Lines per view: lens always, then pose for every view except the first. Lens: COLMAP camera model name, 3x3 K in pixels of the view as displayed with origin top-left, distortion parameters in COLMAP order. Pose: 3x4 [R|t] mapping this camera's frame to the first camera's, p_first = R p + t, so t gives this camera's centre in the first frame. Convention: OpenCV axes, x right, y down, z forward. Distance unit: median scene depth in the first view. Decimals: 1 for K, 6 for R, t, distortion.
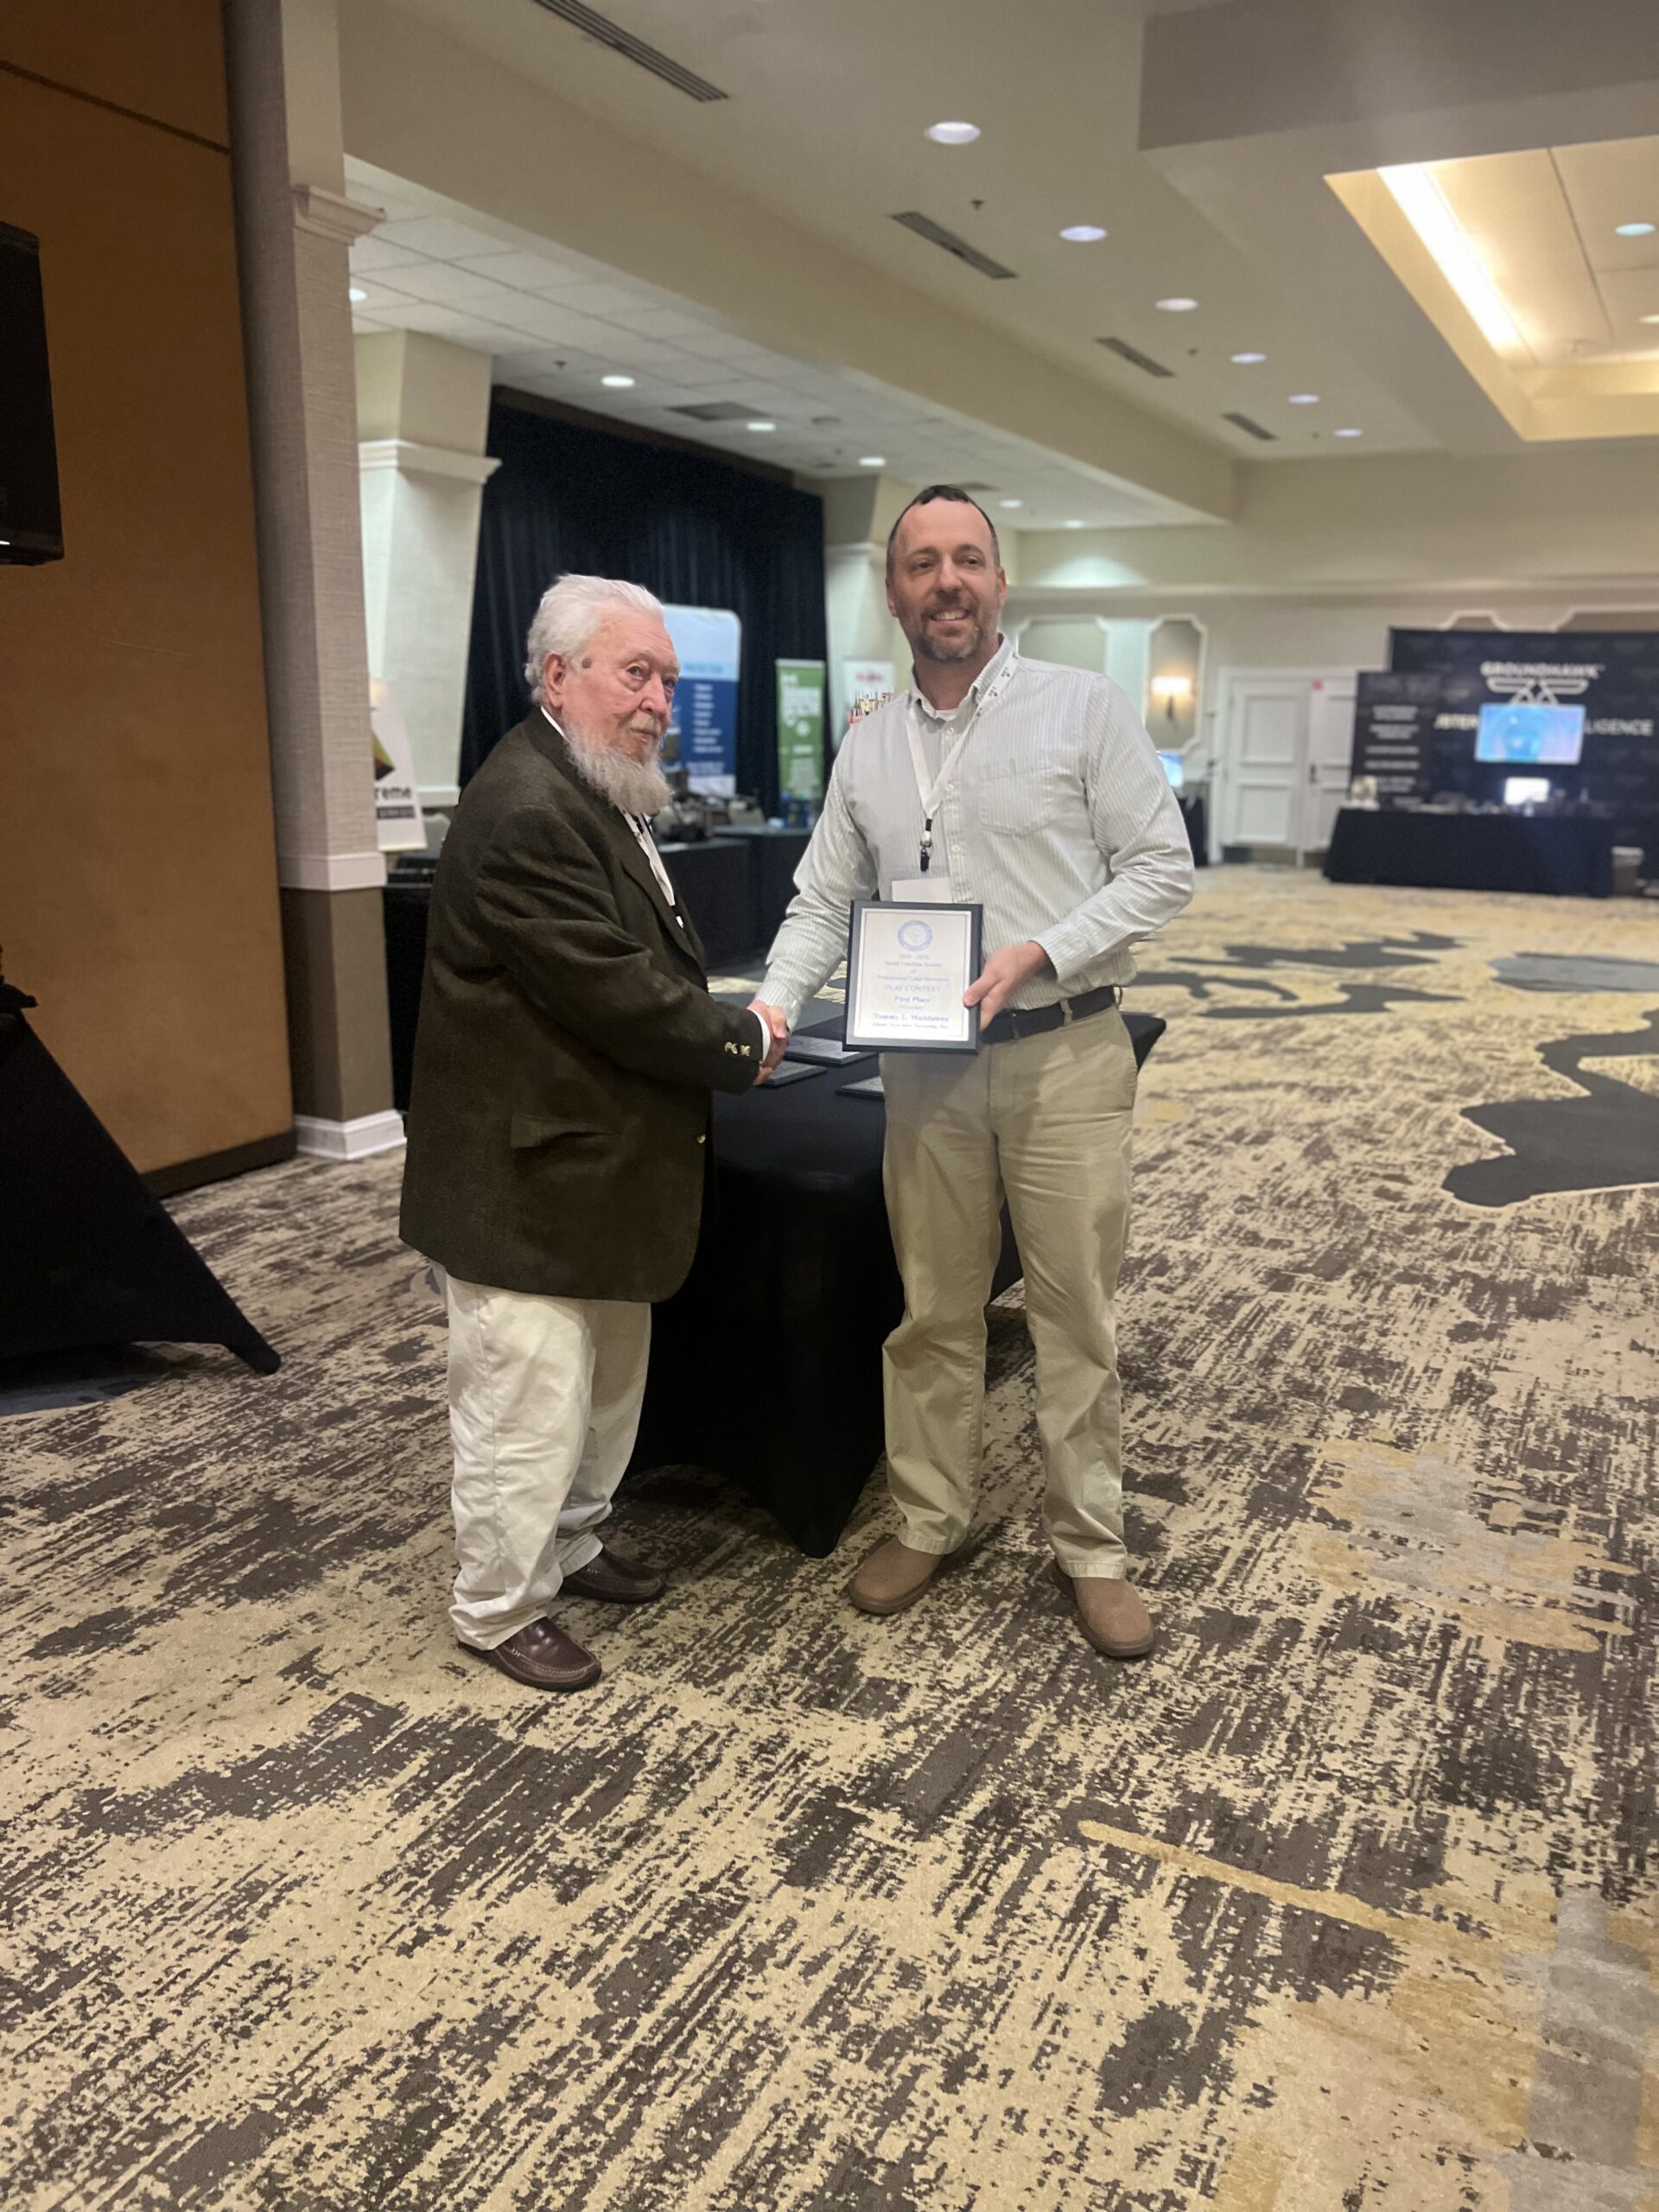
lens RADIAL K [[1655.1, 0, 854.0], [0, 1655.1, 1109.7], [0, 0, 1]] dist [0.041533, -0.048182]
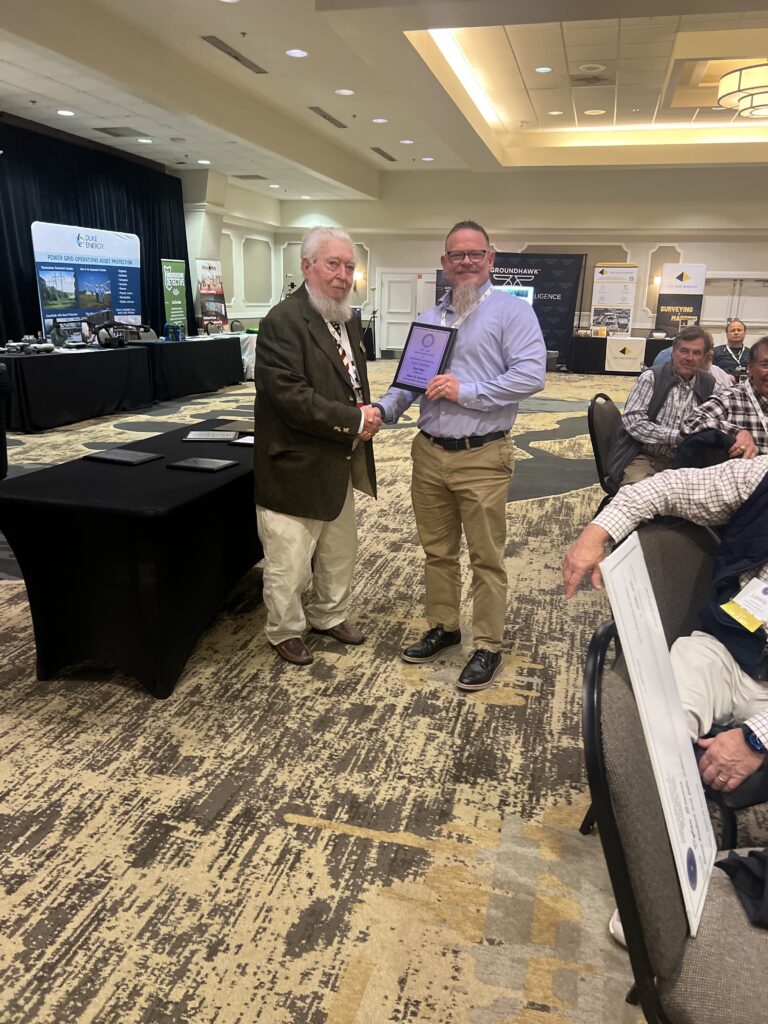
lens RADIAL K [[766.2, 0, 386.2], [0, 766.2, 503.1], [0, 0, 1]] dist [0.041533, -0.048182]
pose [[0.977042, -0.047319, 0.207724, 0.055096], [0.039685, 0.998380, 0.040768, 0.006039], [-0.209317, -0.031589, 0.977338, 0.037550]]
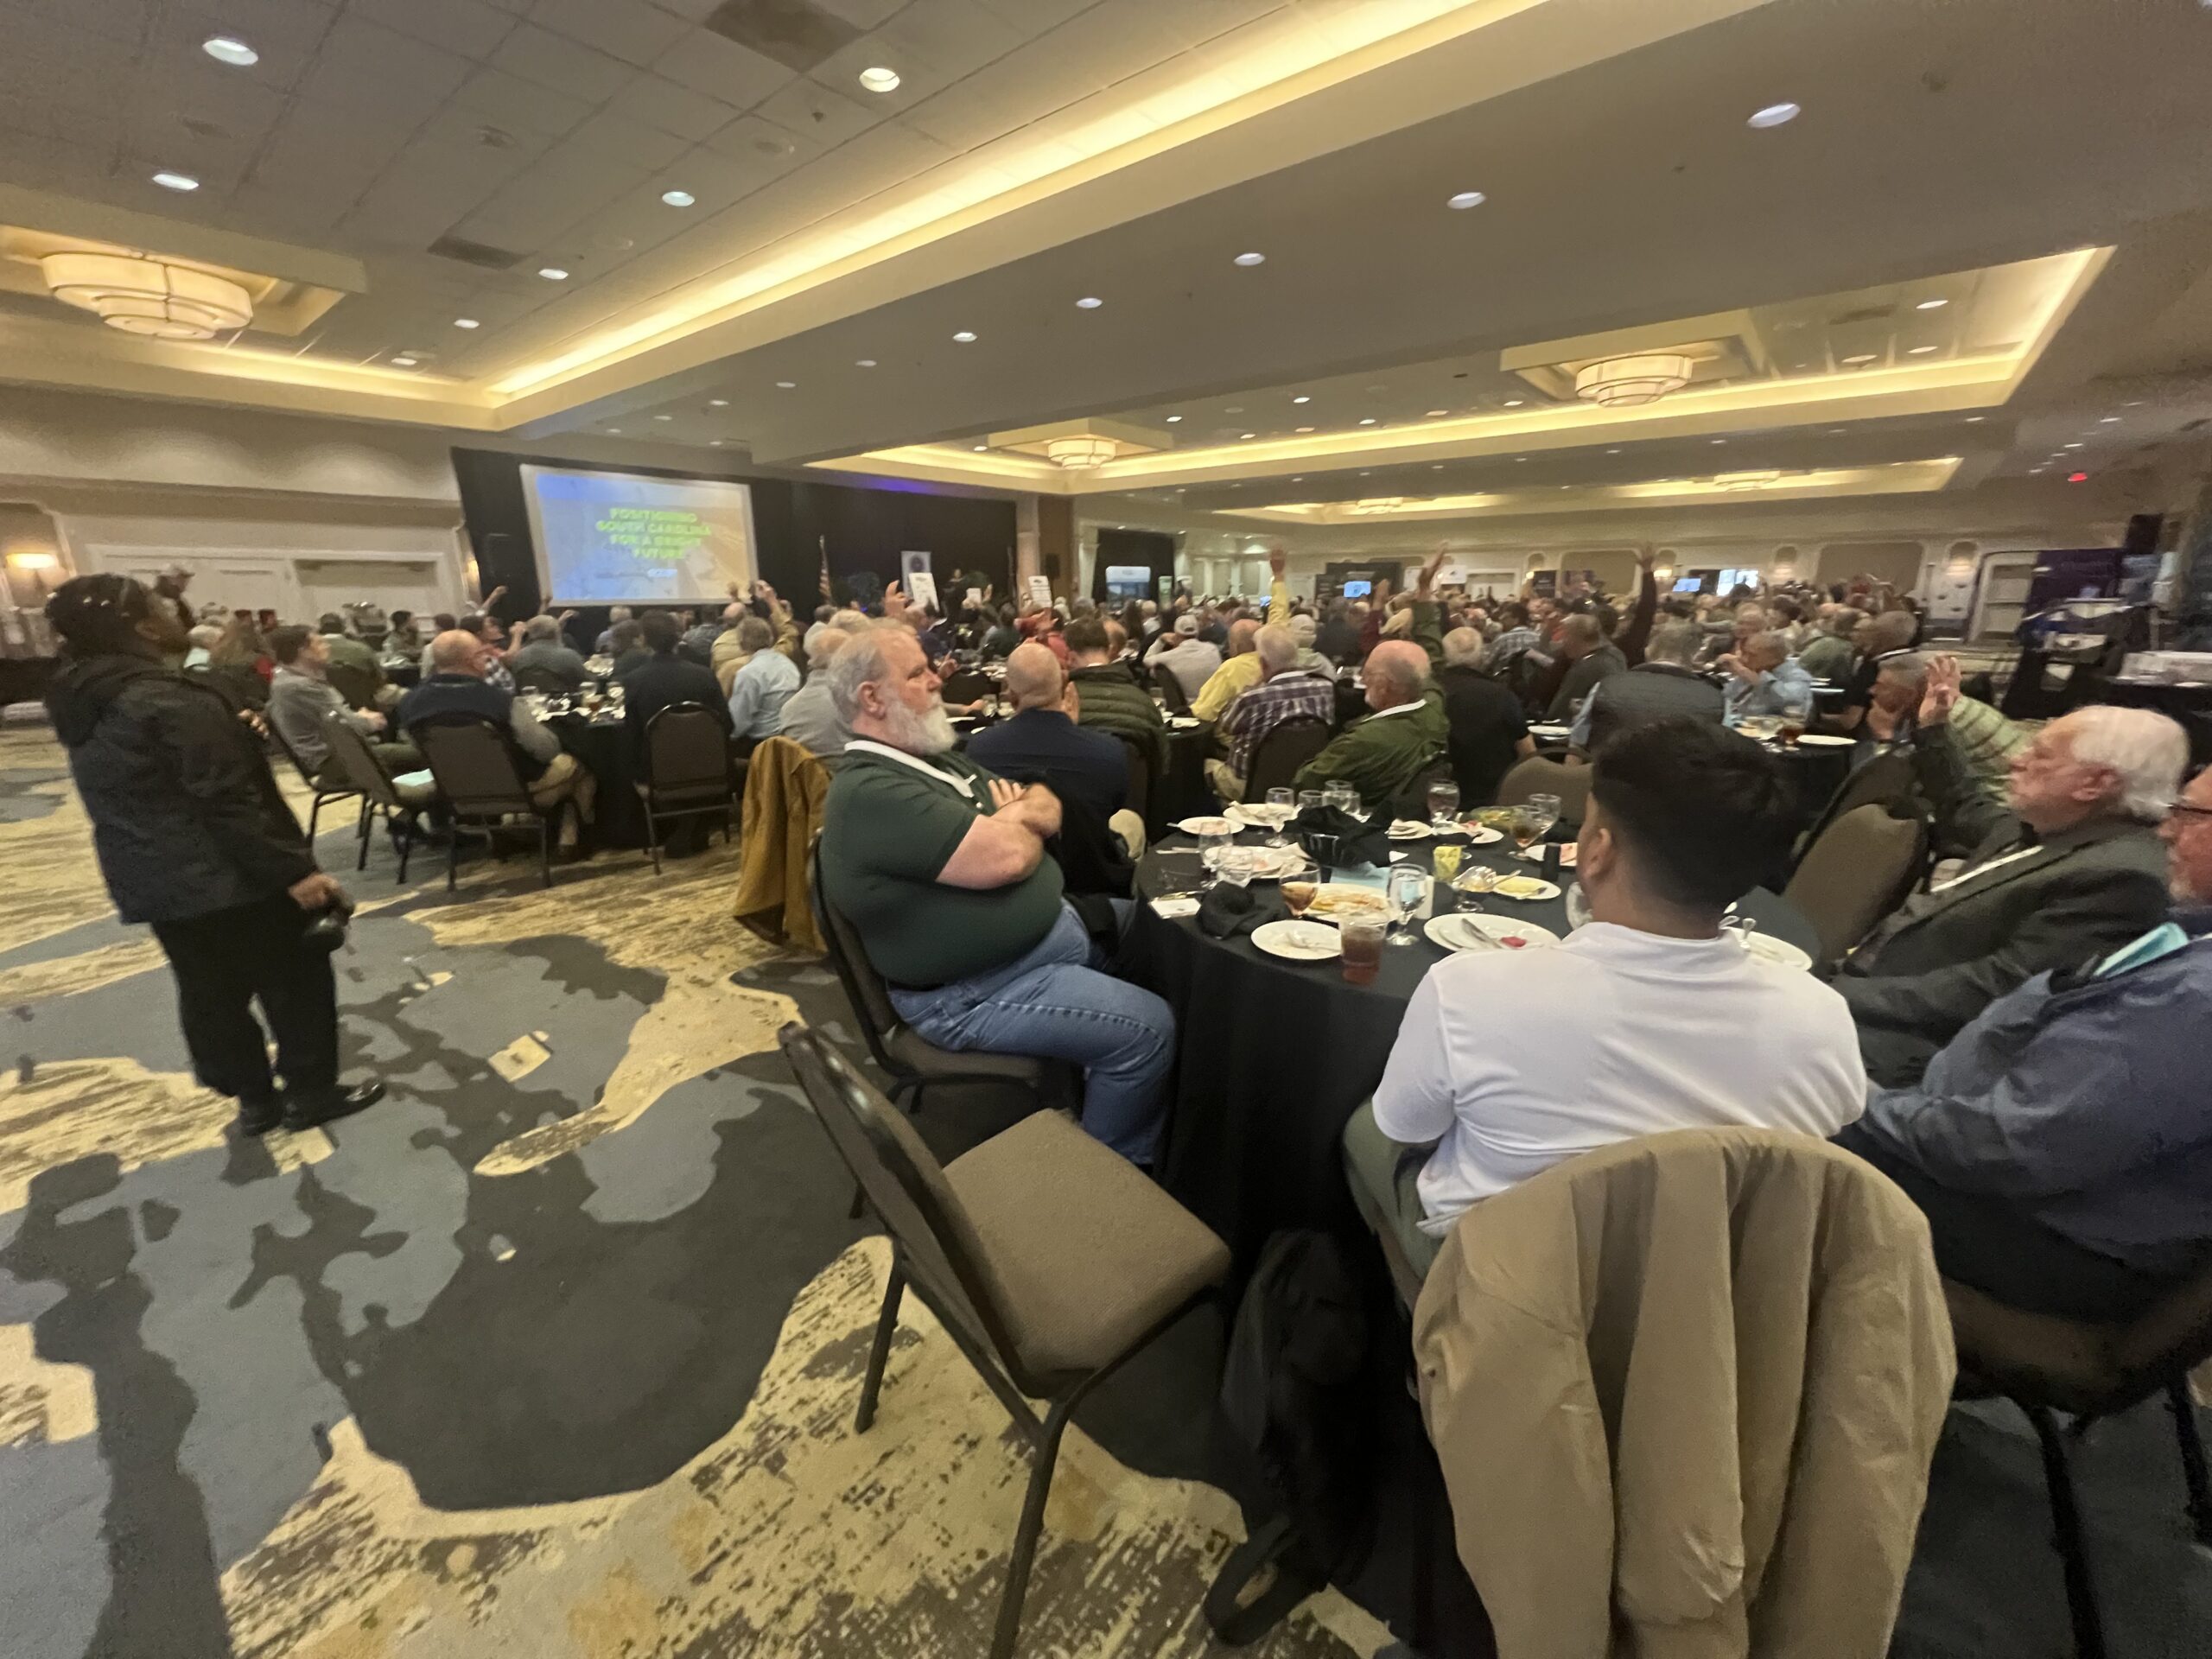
lens RADIAL K [[880.4, 0, 1112.0], [0, 880.4, 822.3], [0, 0, 1]] dist [-0.000252, 0.000107]
pose [[0.979571, 0.027526, -0.199207, 1.386364], [-0.023189, 0.999441, 0.024072, 1.479037], [0.199758, -0.018960, 0.979662, -5.979754]]
